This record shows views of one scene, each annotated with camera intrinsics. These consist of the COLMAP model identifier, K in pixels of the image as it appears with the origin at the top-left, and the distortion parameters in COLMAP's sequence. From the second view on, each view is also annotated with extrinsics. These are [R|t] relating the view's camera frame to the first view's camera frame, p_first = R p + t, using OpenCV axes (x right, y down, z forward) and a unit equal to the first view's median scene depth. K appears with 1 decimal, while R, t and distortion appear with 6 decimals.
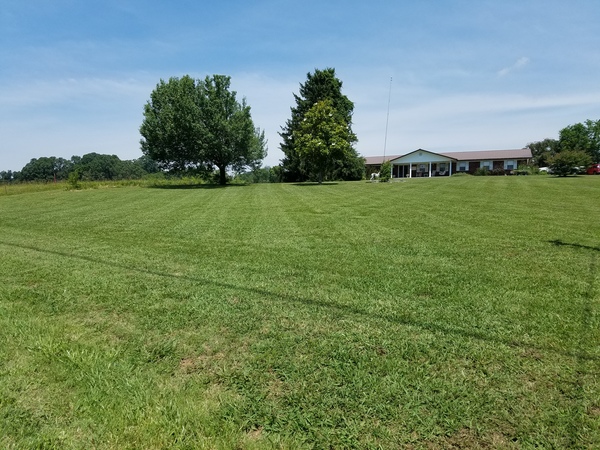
lens RADIAL K [[466.9, 0, 301.8], [0, 466.9, 228.9], [0, 0, 1]] dist [0.114657, -0.175722]
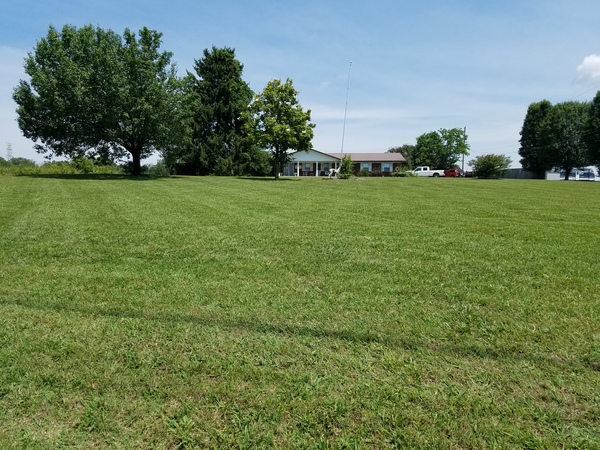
lens RADIAL K [[466.9, 0, 297.2], [0, 466.9, 227.0], [0, 0, 1]] dist [0.114657, -0.175722]
pose [[0.922794, -0.010141, 0.385161, -0.172005], [0.010796, 0.999942, 0.000462, -0.007930], [-0.385143, 0.003731, 0.922849, 0.152729]]
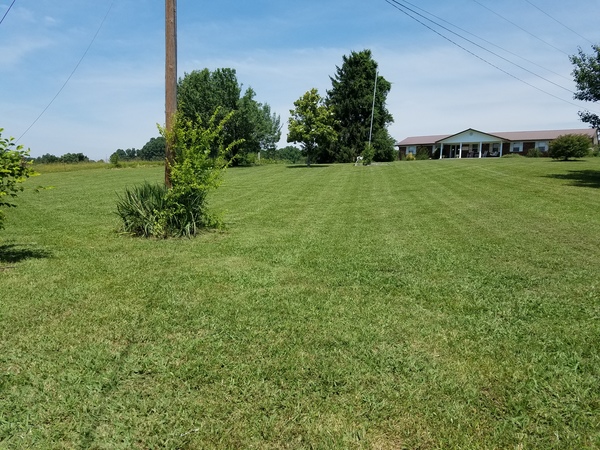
lens RADIAL K [[466.9, 0, 283.7], [0, 466.9, 237.7], [0, 0, 1]] dist [0.114657, -0.175722]
pose [[0.964471, 0.051557, -0.259111, 0.181287], [-0.034624, 0.996981, 0.069498, -0.002266], [0.261912, -0.058057, 0.963344, -0.051826]]
